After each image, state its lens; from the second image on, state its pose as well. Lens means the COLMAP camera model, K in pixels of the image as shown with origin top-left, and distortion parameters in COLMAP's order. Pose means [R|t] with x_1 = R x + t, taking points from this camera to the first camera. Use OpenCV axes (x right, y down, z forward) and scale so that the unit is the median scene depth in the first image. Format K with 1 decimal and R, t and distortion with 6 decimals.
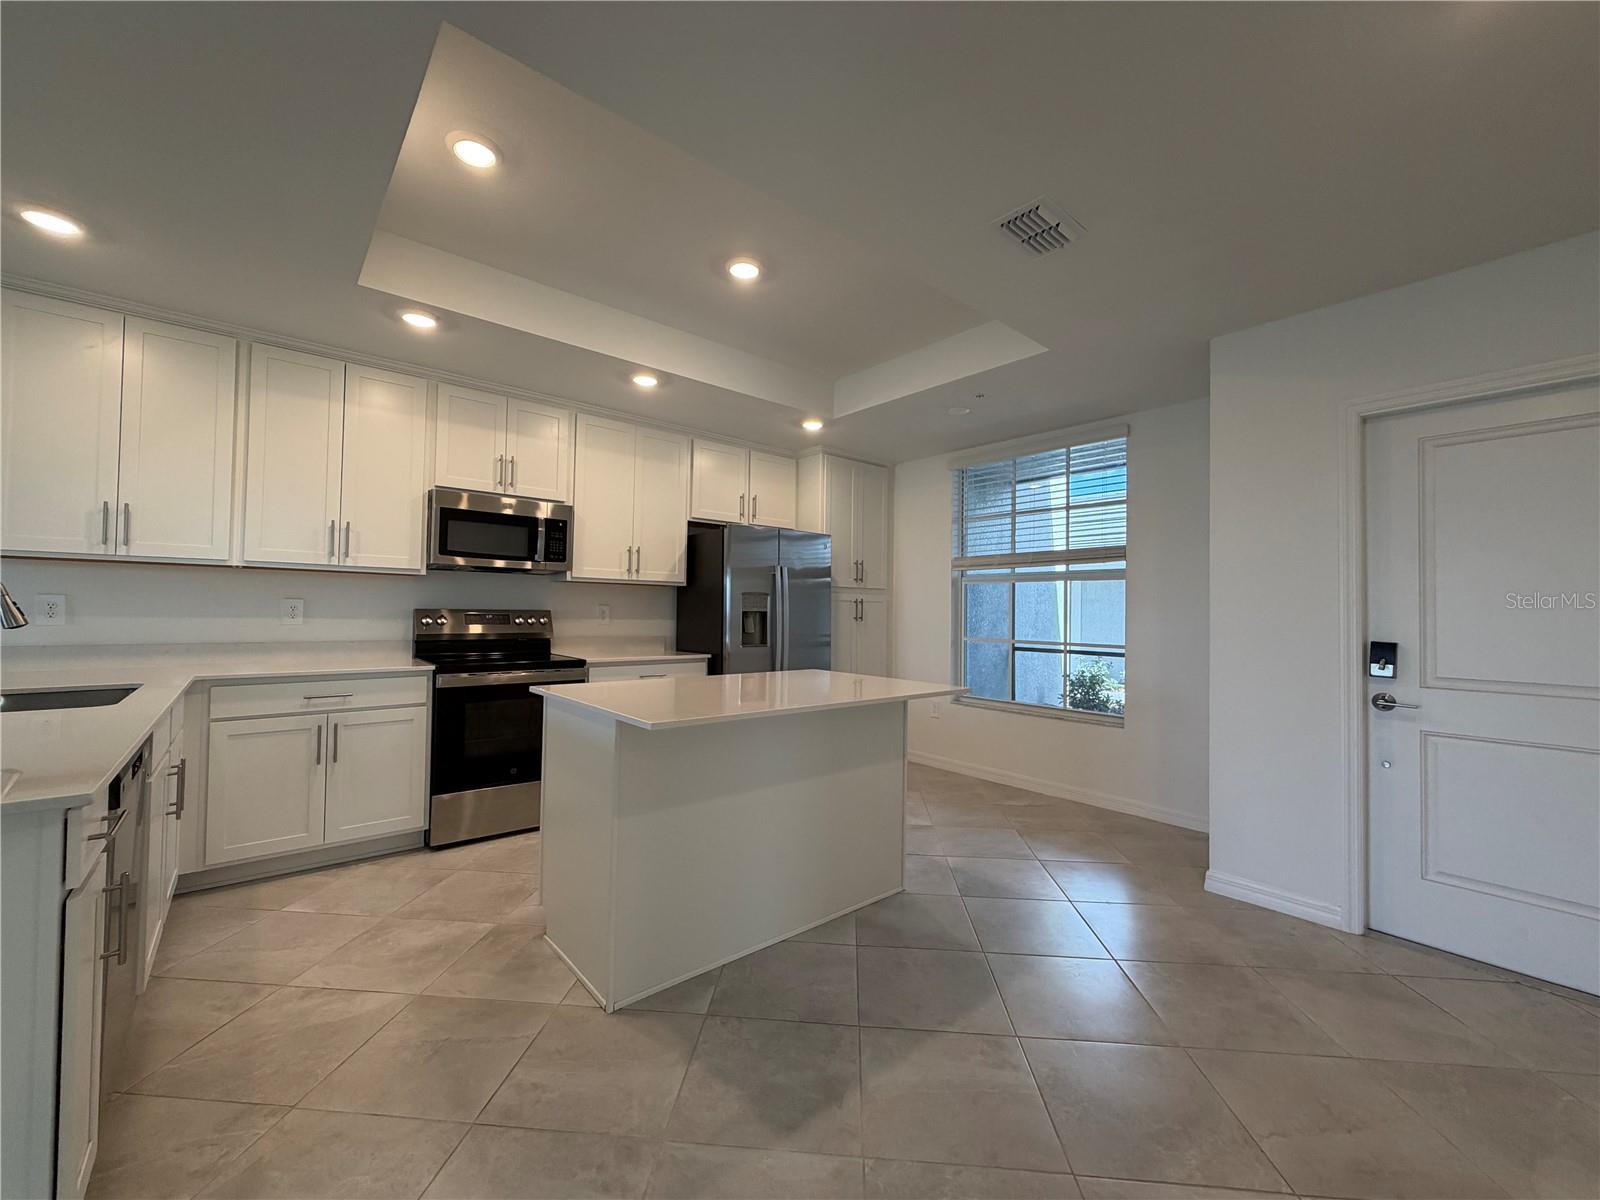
lens RADIAL K [[635.8, 0, 795.8], [0, 635.8, 596.7], [0, 0, 1]] dist [0.000740, -0.000202]
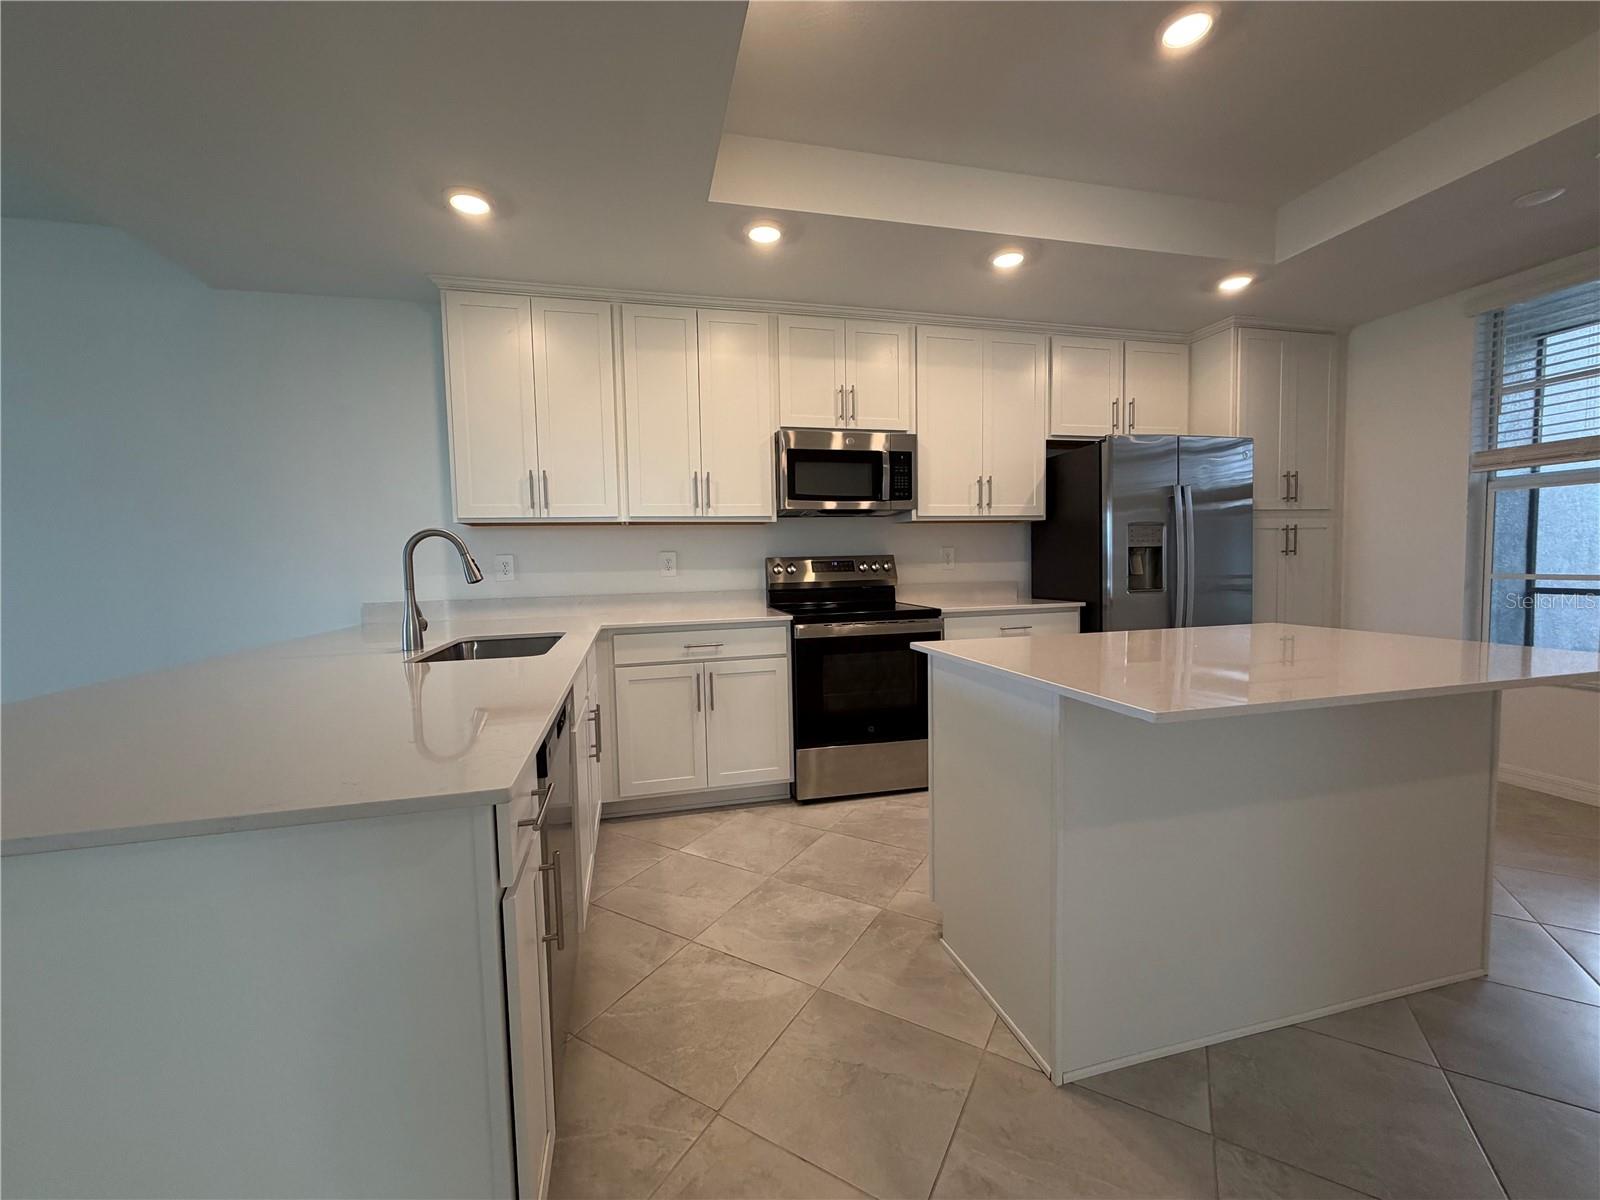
lens RADIAL K [[635.8, 0, 795.8], [0, 635.8, 596.7], [0, 0, 1]] dist [0.000740, -0.000202]
pose [[0.897446, -0.008659, -0.441039, -0.138796], [0.045188, 0.996352, 0.072389, 0.010901], [0.438804, -0.084895, 0.894564, 0.148092]]
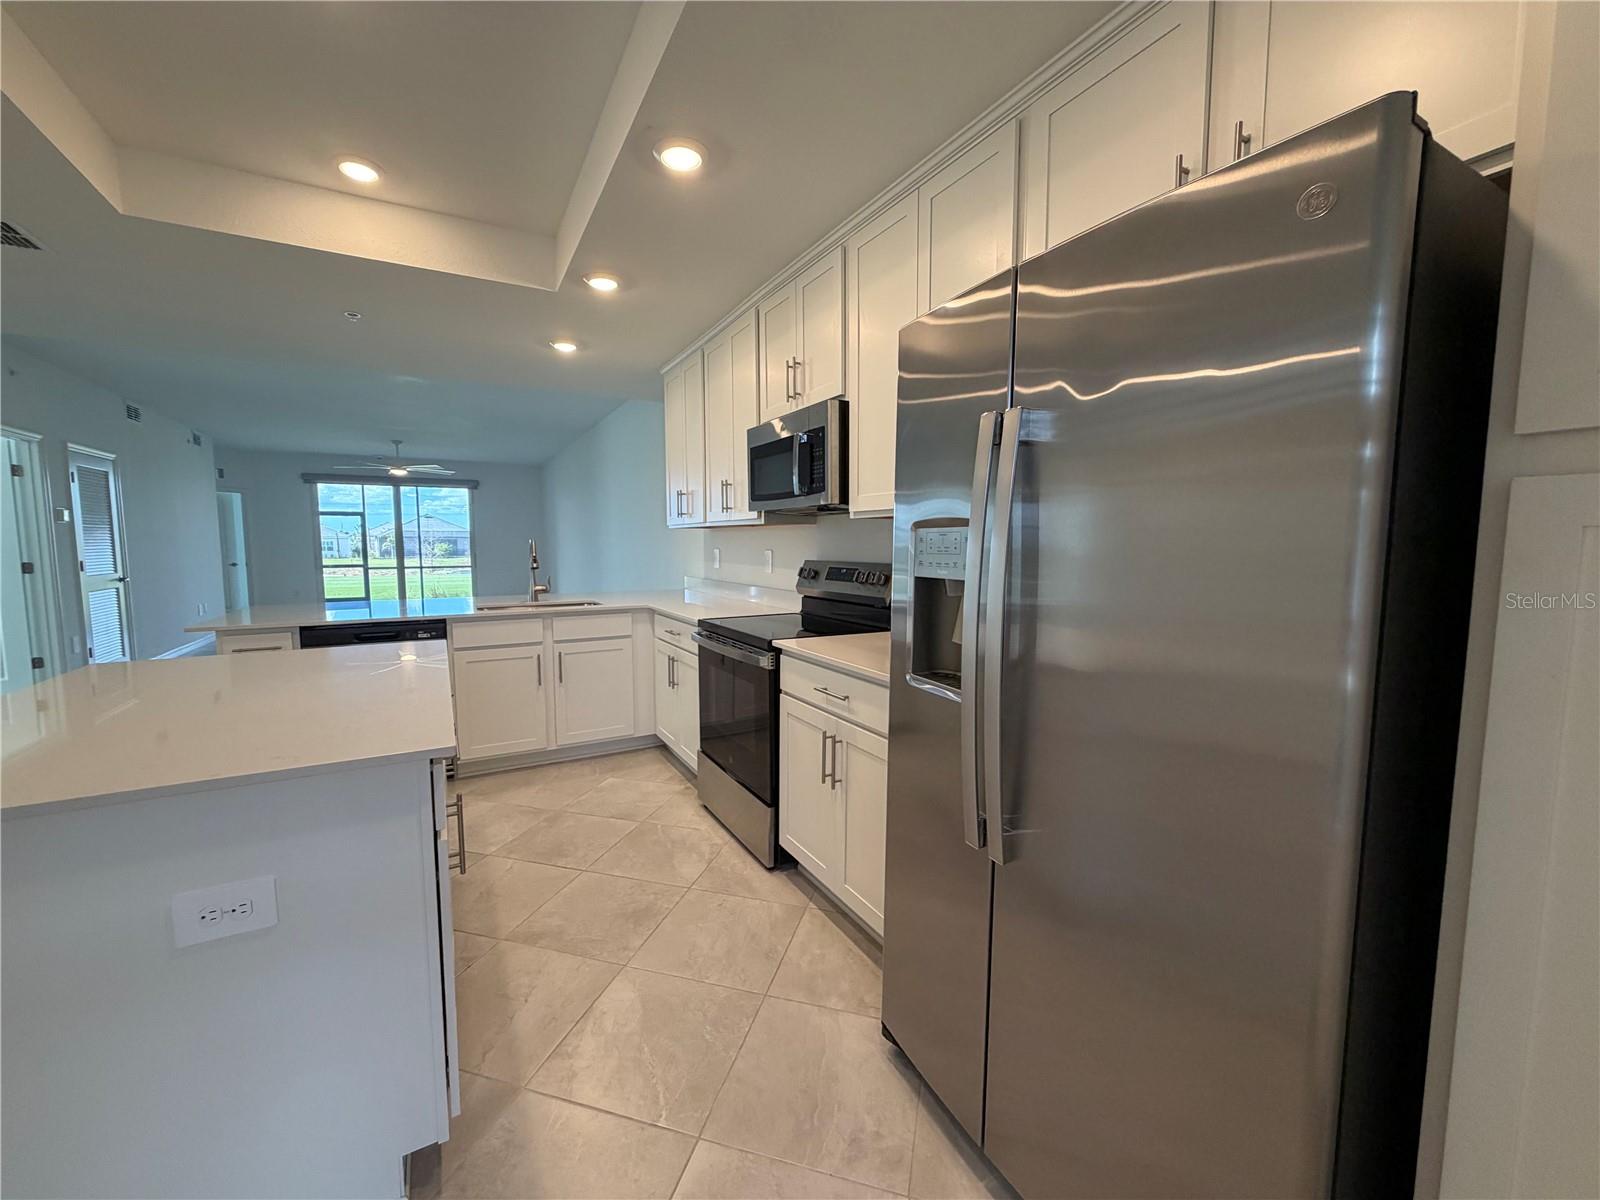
lens RADIAL K [[635.8, 0, 795.8], [0, 635.8, 596.7], [0, 0, 1]] dist [0.000740, -0.000202]
pose [[-0.194535, 0.069253, -0.978448, 0.345280], [0.019803, 0.997579, 0.066669, 0.011350], [0.980696, -0.006407, -0.195435, 1.301074]]
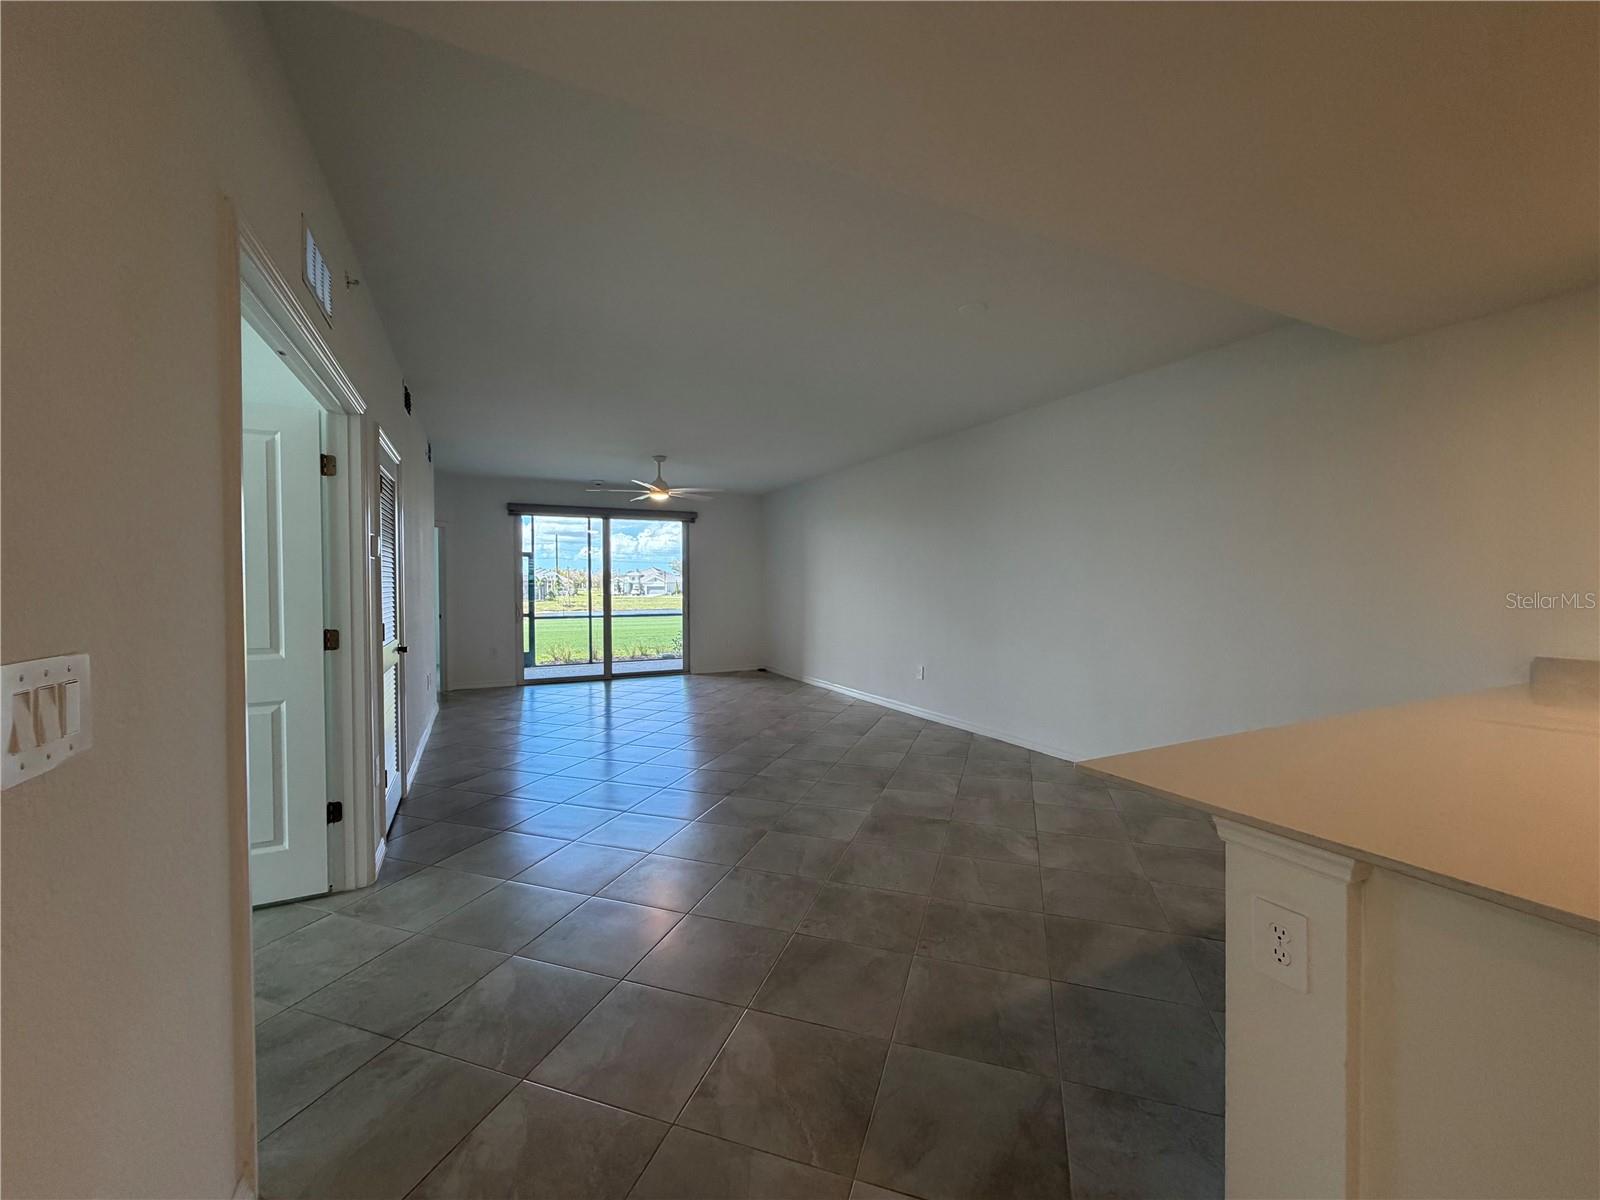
lens RADIAL K [[635.8, 0, 795.8], [0, 635.8, 596.7], [0, 0, 1]] dist [0.000740, -0.000202]
pose [[-0.244156, 0.003474, -0.969730, -0.129136], [0.021221, 0.999773, -0.001761, -0.034260], [0.969504, -0.021009, -0.244174, 0.000322]]
